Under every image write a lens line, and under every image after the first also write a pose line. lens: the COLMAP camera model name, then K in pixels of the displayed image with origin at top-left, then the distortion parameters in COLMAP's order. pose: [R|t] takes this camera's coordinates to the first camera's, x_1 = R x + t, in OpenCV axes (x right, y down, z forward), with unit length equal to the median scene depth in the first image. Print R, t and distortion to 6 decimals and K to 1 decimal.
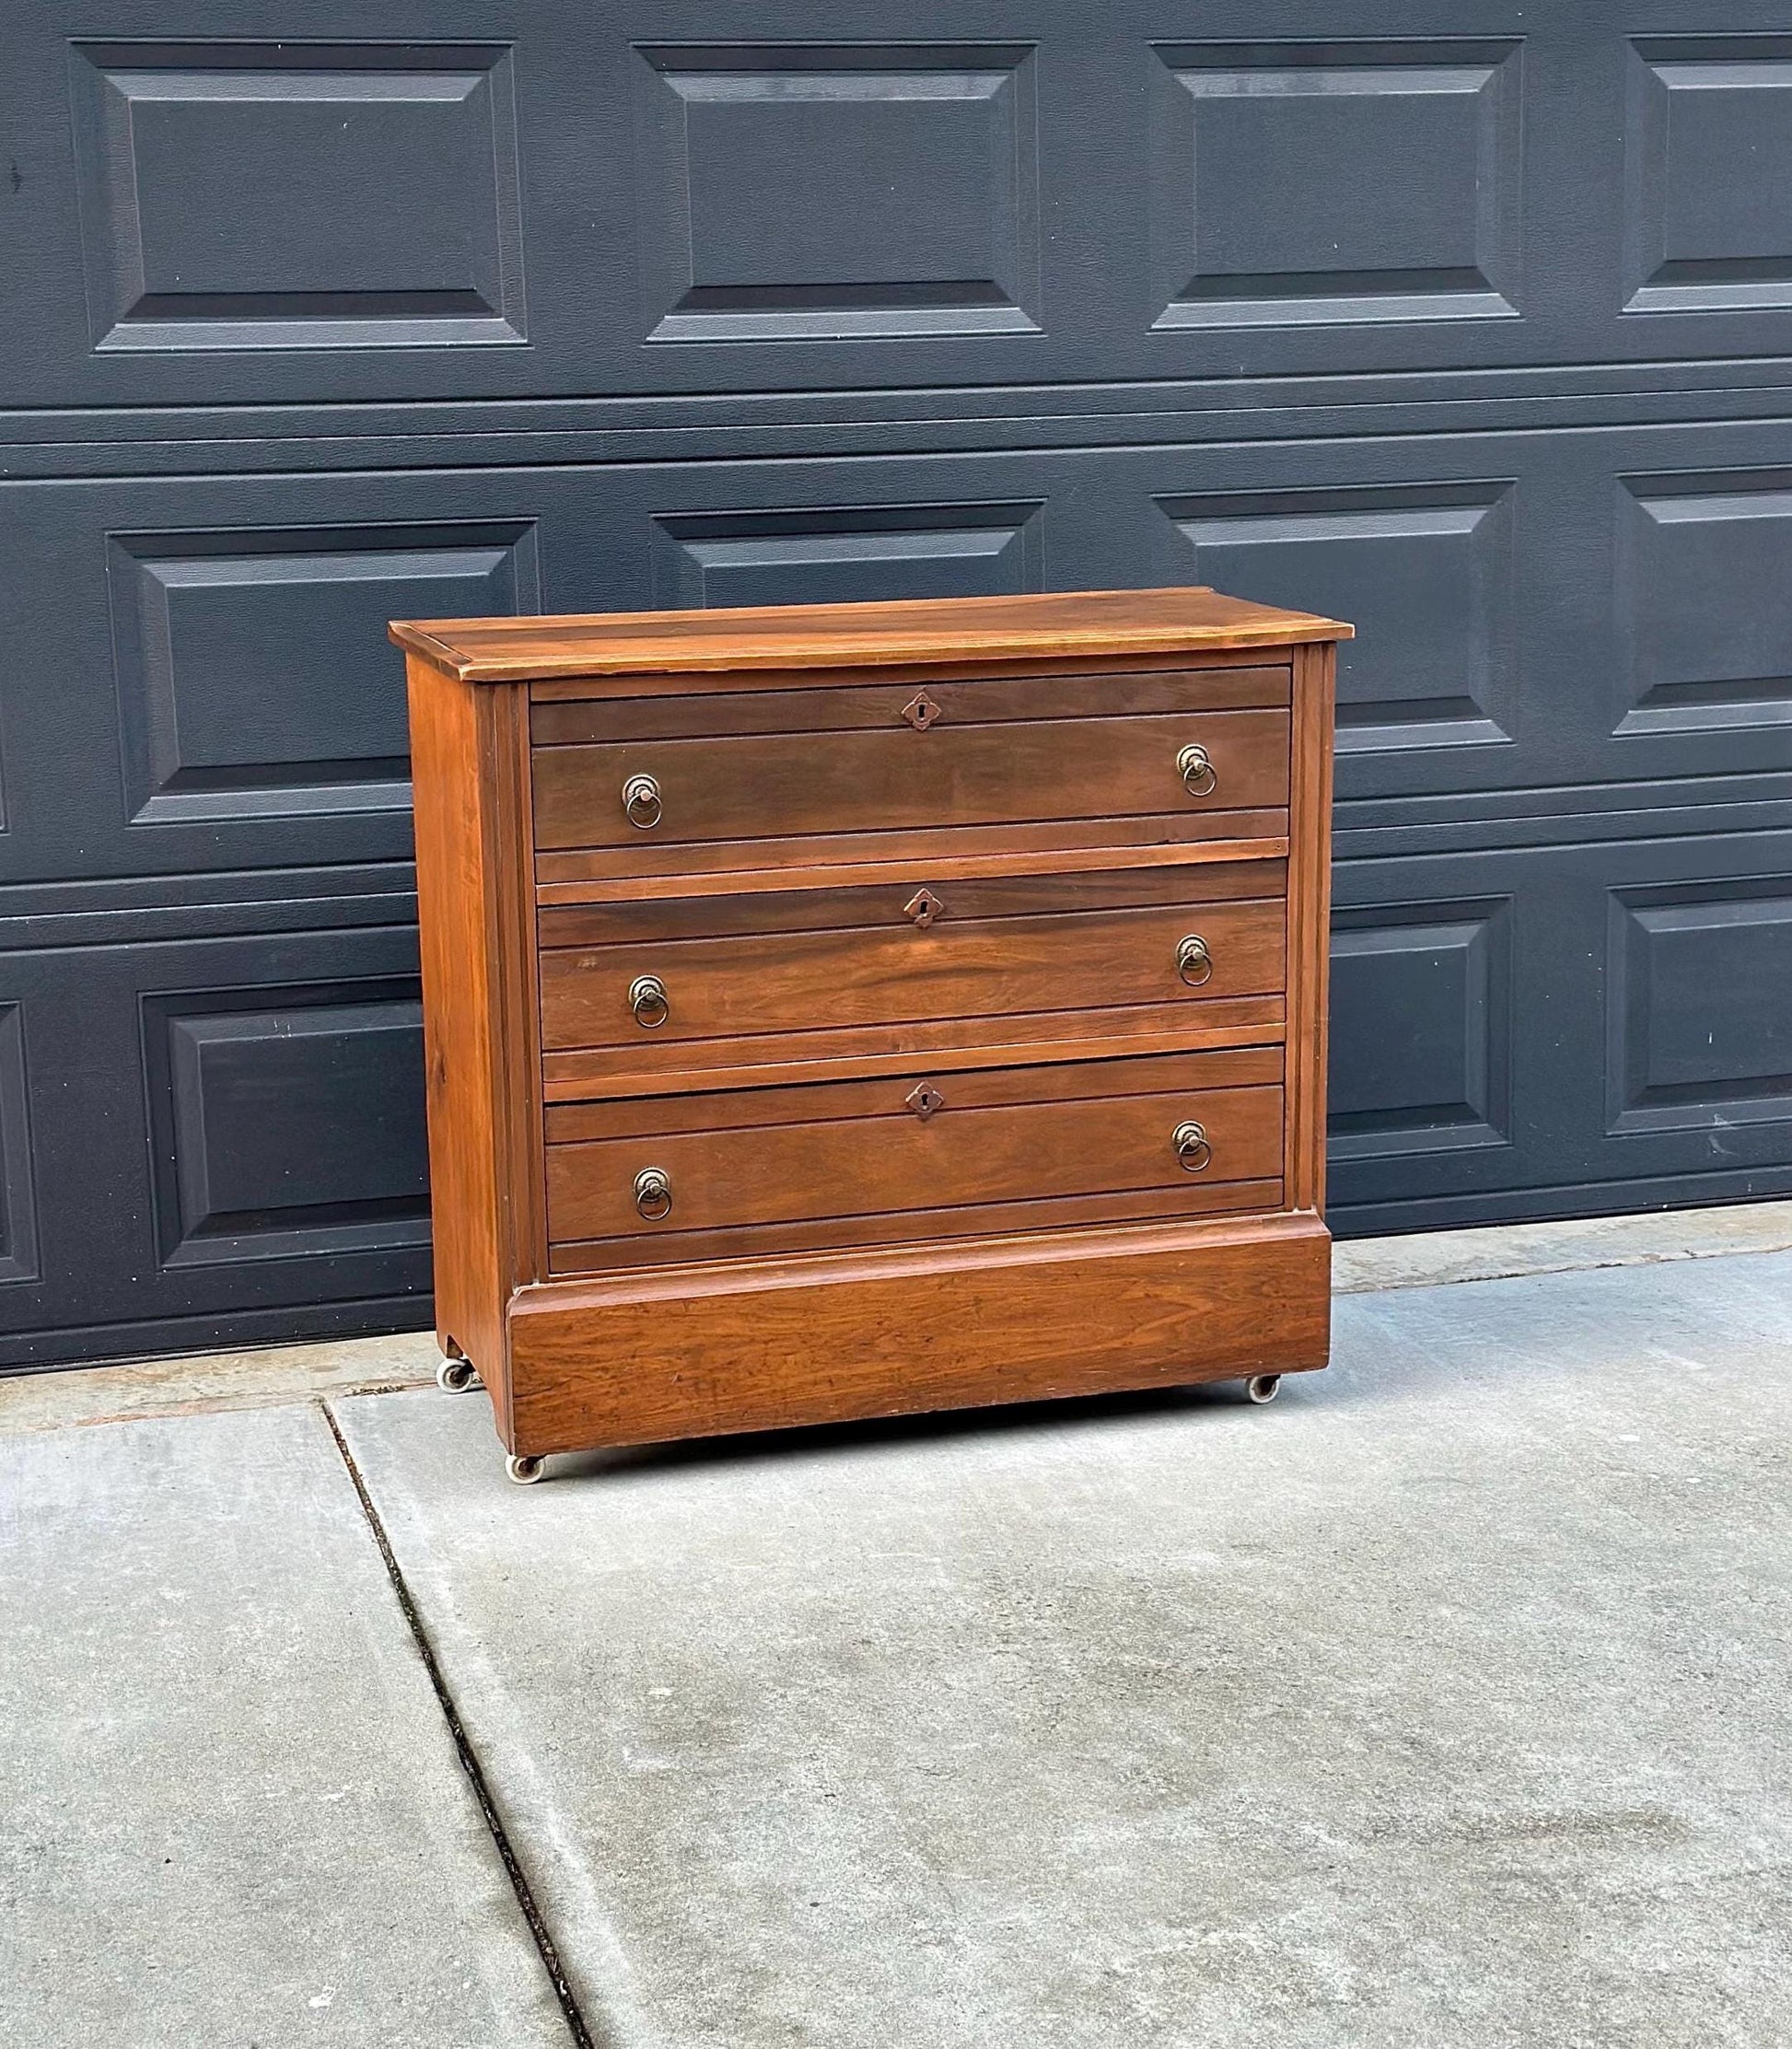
lens RADIAL K [[3622.3, 0, 891.0], [0, 3622.3, 1089.4], [0, 0, 1]] dist [0.145542, -0.039373]
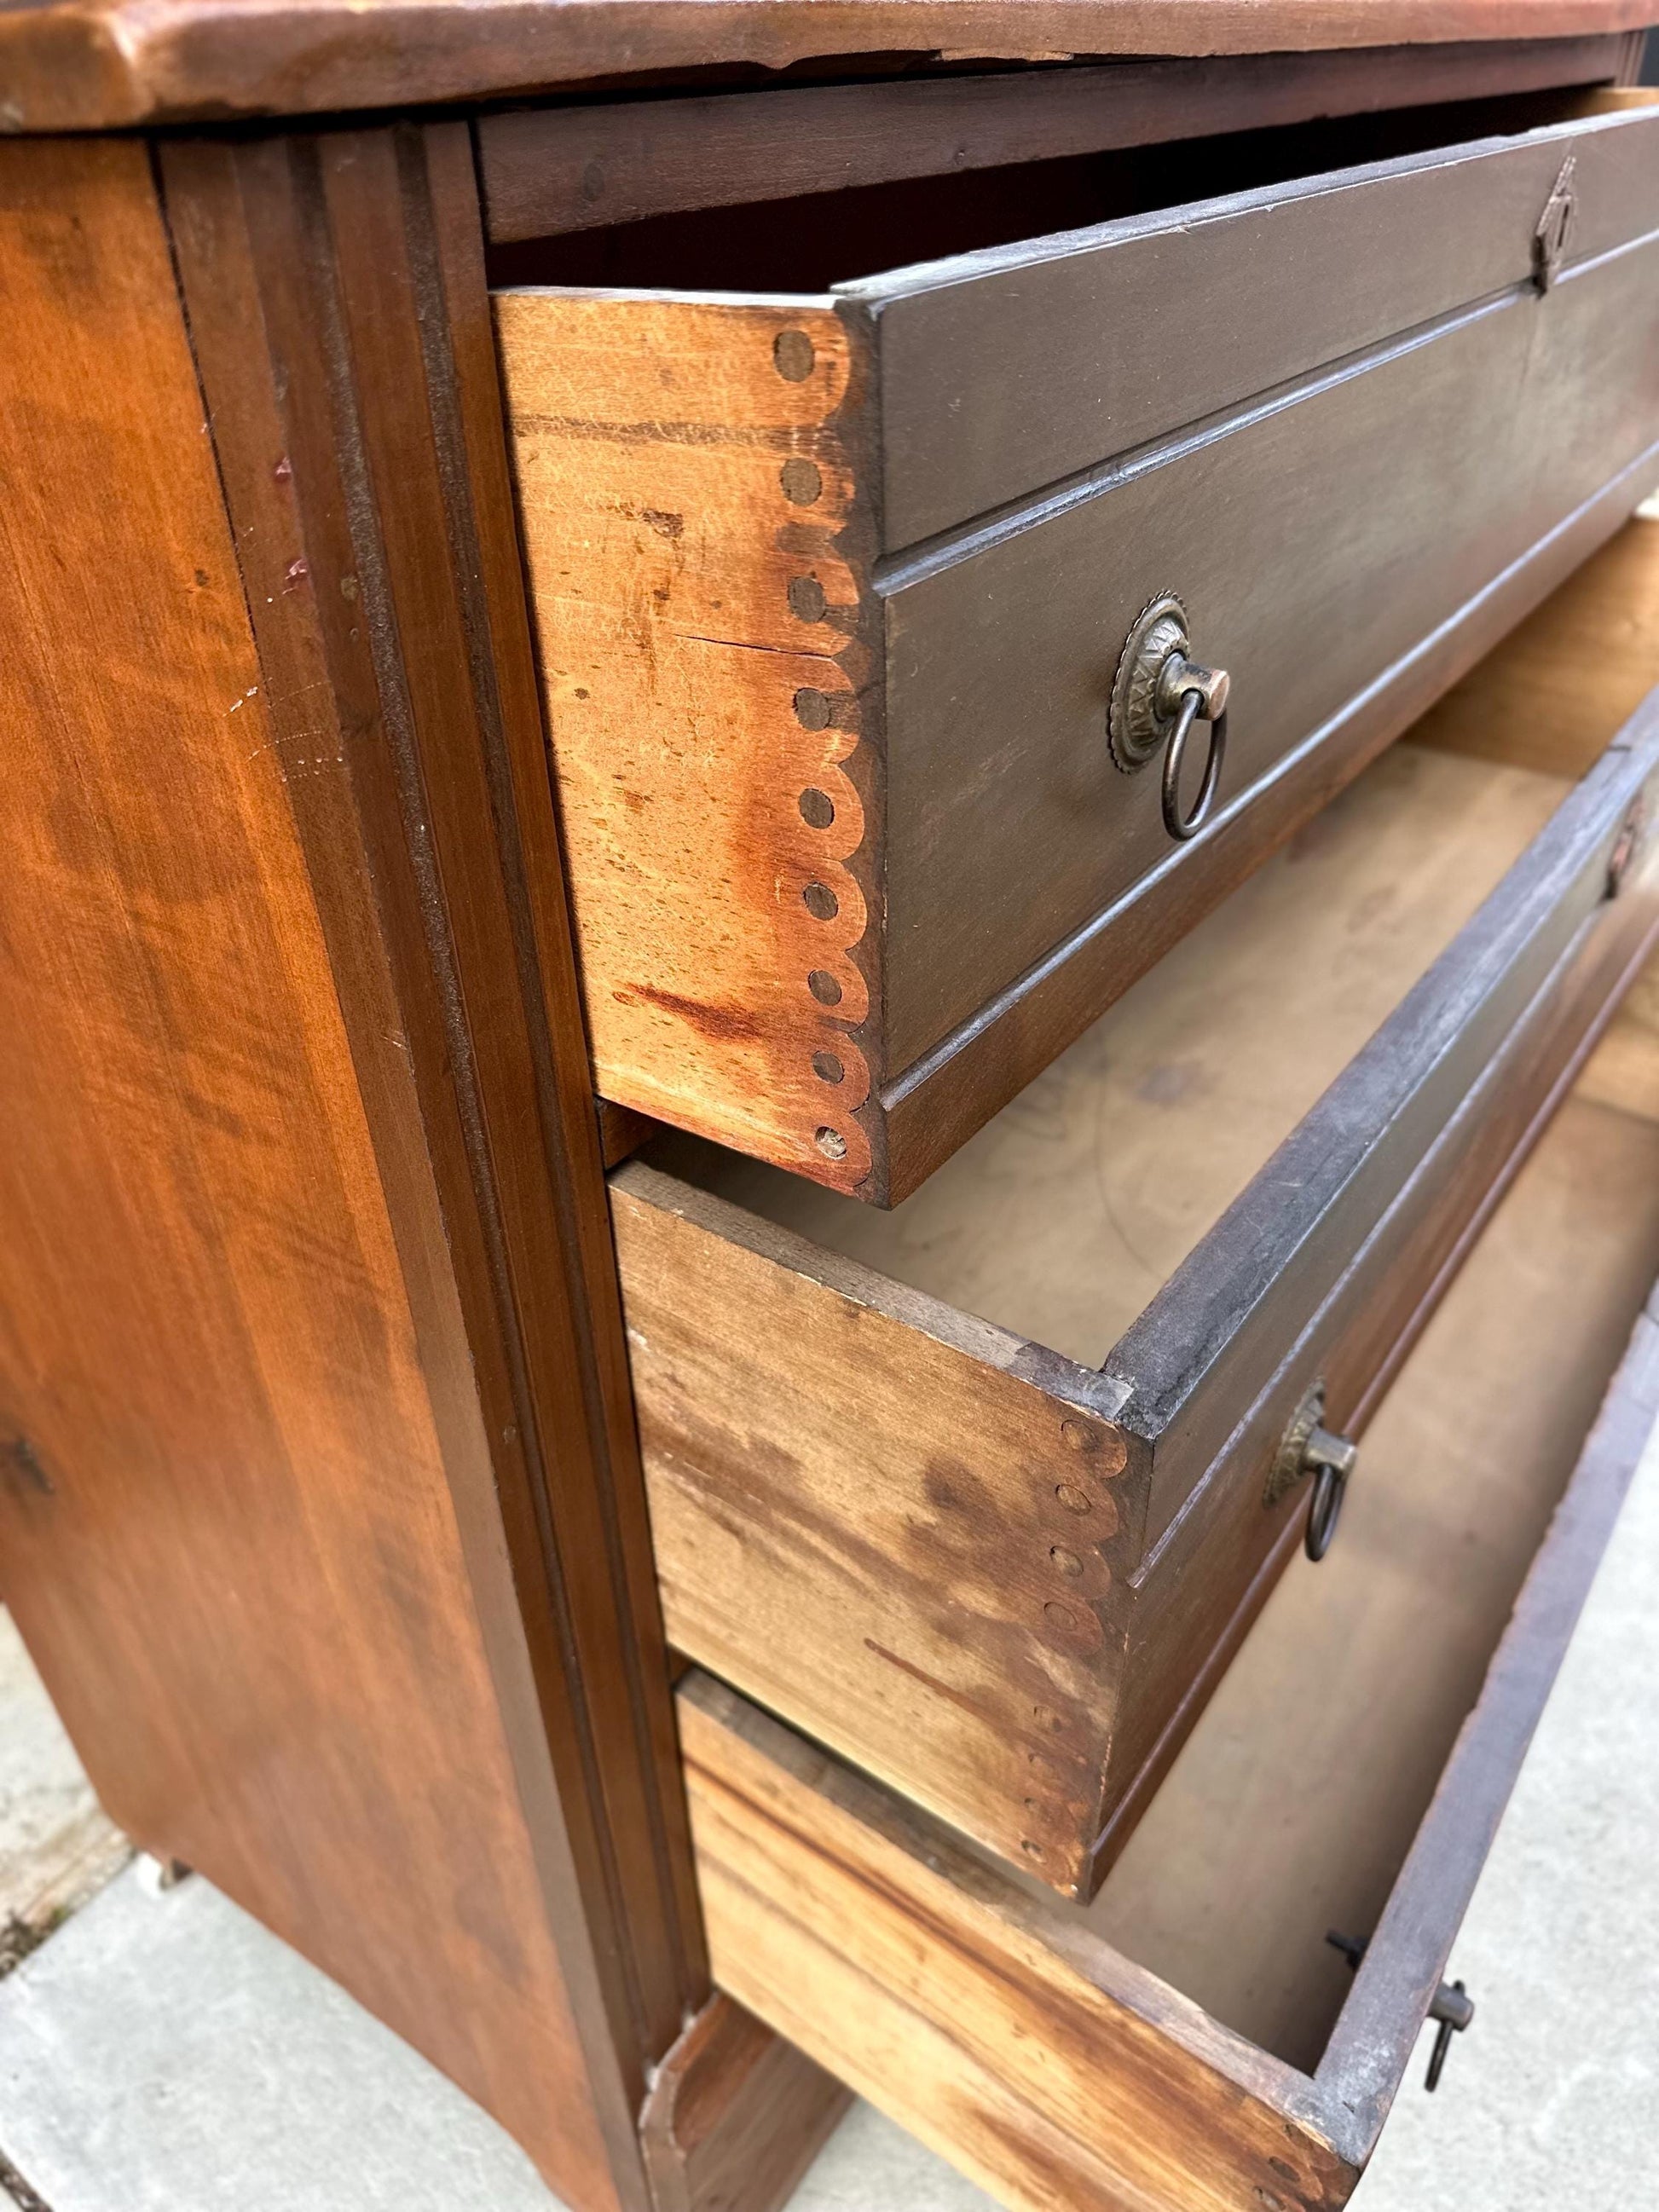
lens RADIAL K [[1596.1, 0, 829.5], [0, 1596.1, 1106.0], [0, 0, 1]] dist [-0.051632, 0.001249]
pose [[0.799036, -0.355191, 0.485160, -0.129467], [0.161669, 0.904073, 0.395620, -0.090005], [-0.579141, -0.237679, 0.779810, 0.861619]]
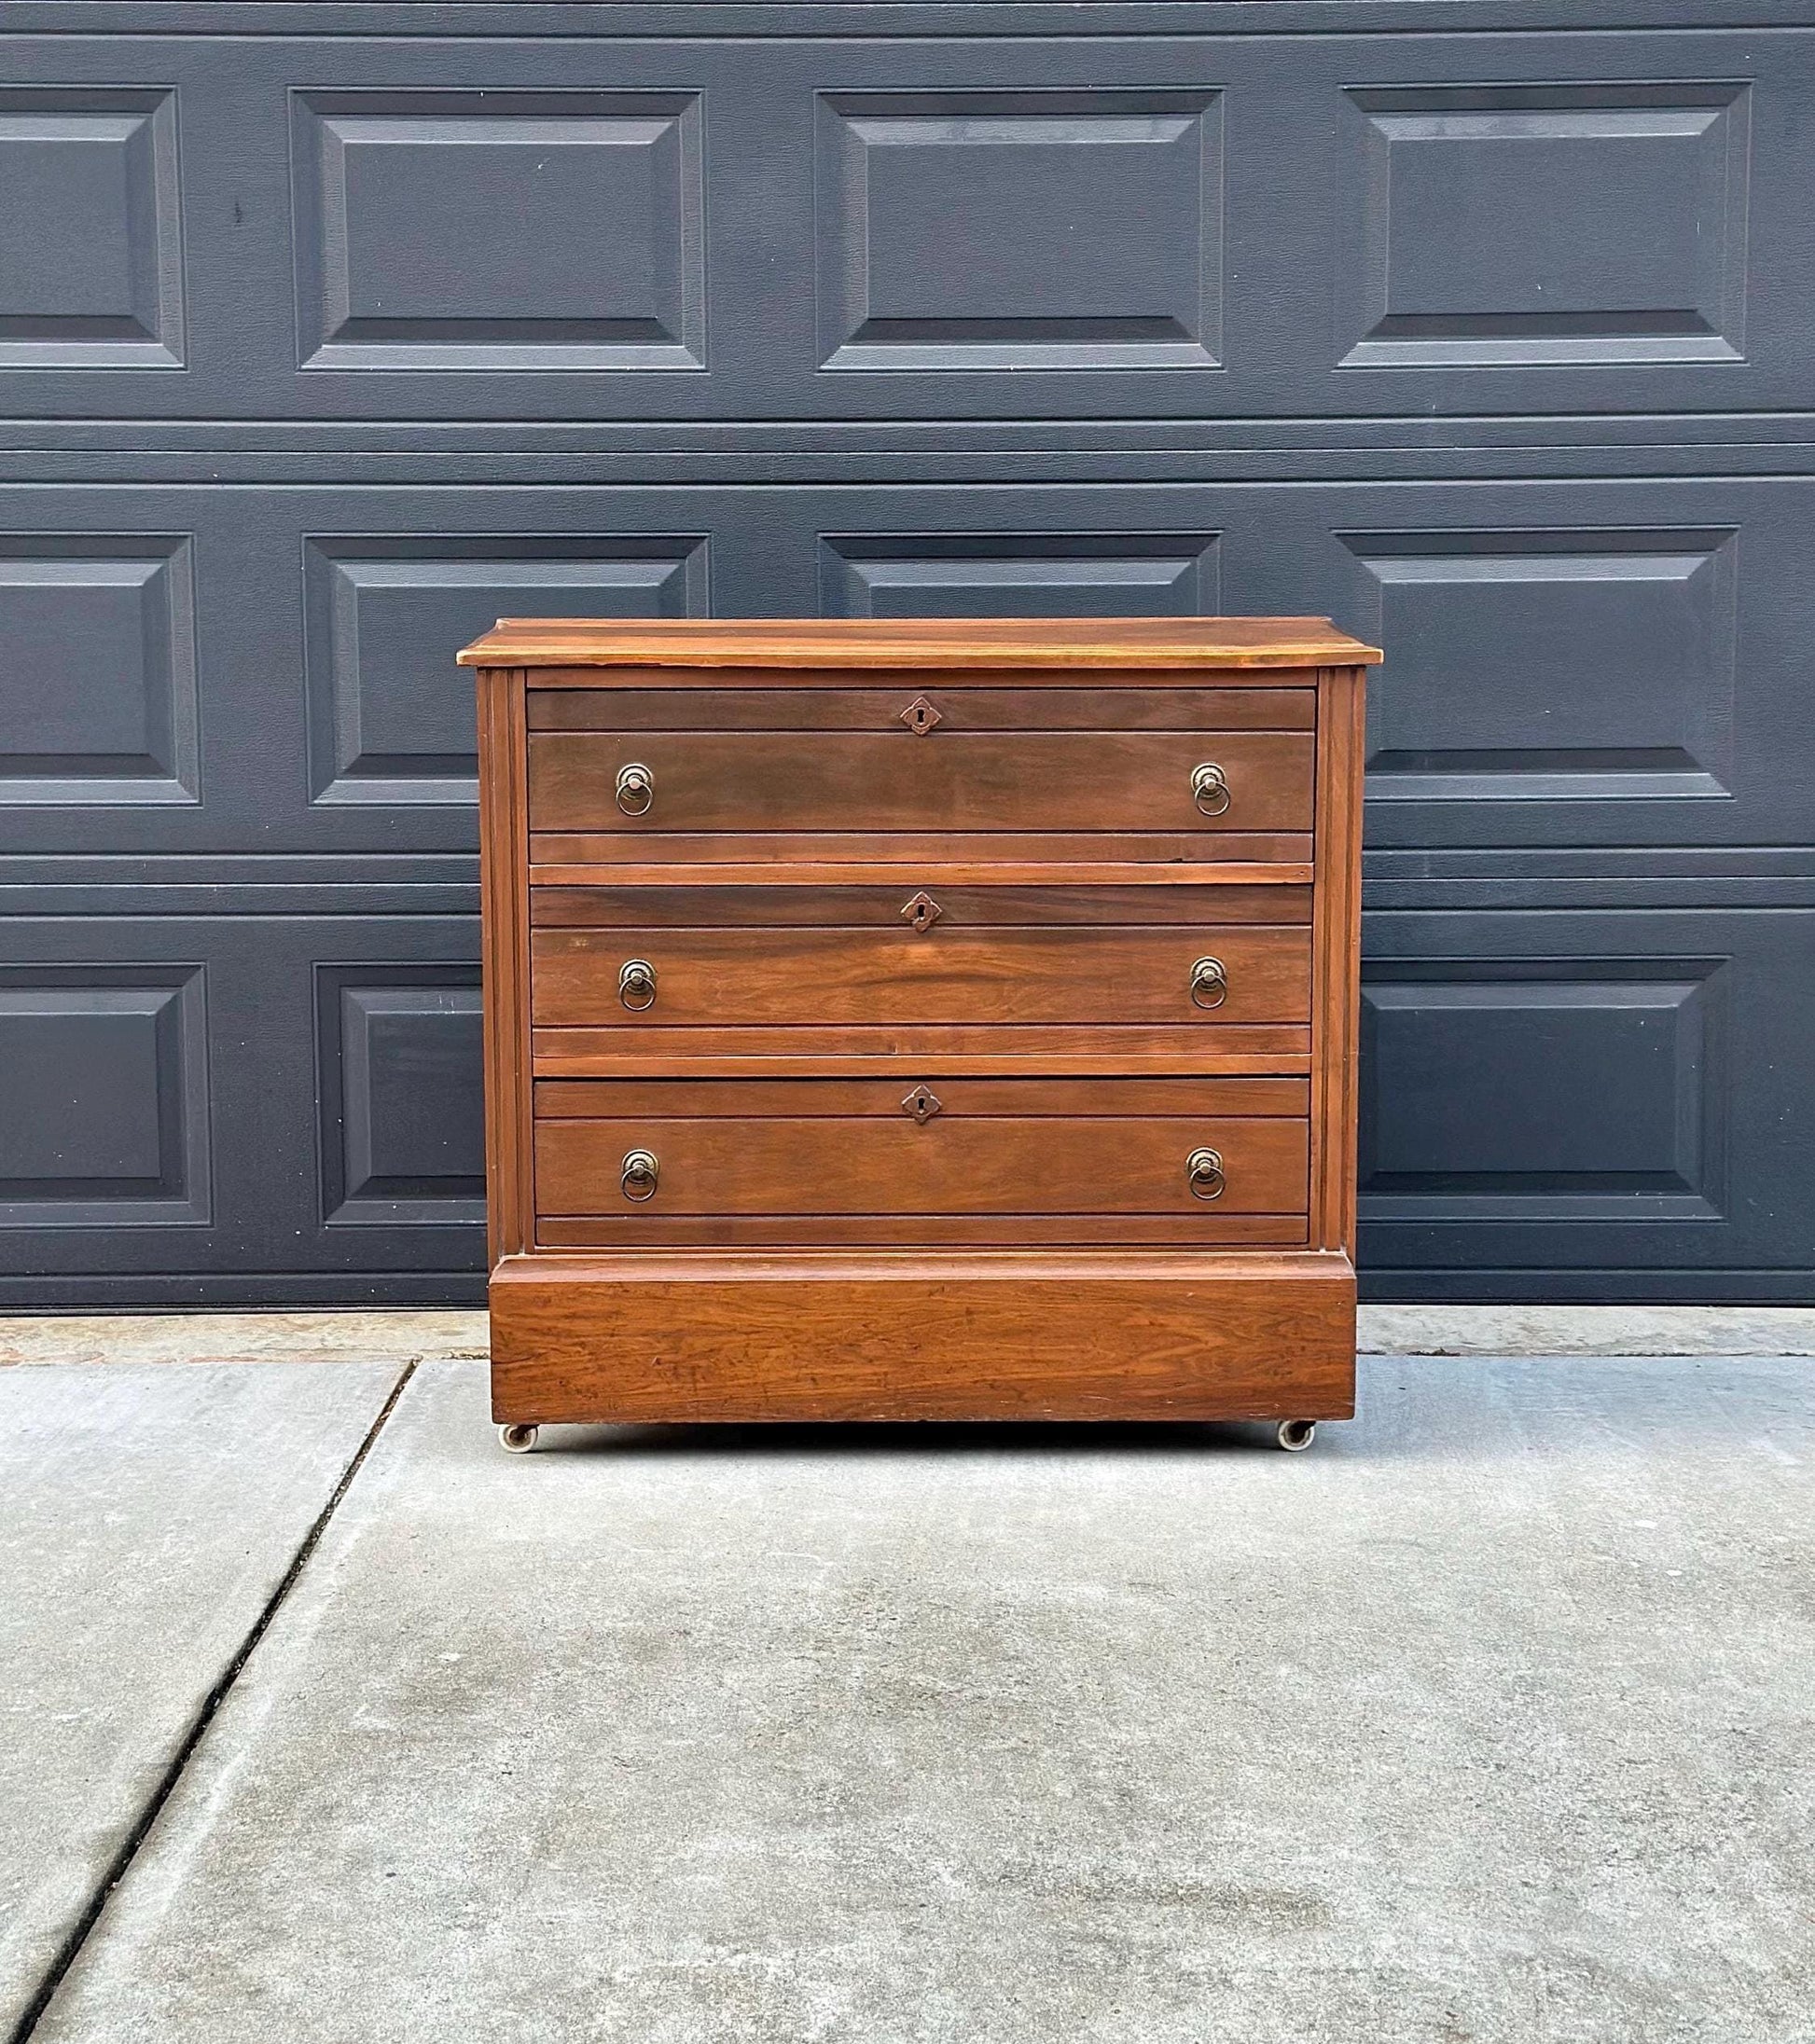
lens RADIAL K [[3450.5, 0, 922.3], [0, 3450.5, 883.1], [0, 0, 1]] dist [0.135658, -0.035815]
pose [[0.959573, 0.053090, -0.276407, 0.267845], [-0.075535, 0.994598, -0.071192, 0.010041], [0.271134, 0.089193, 0.958400, 0.081381]]
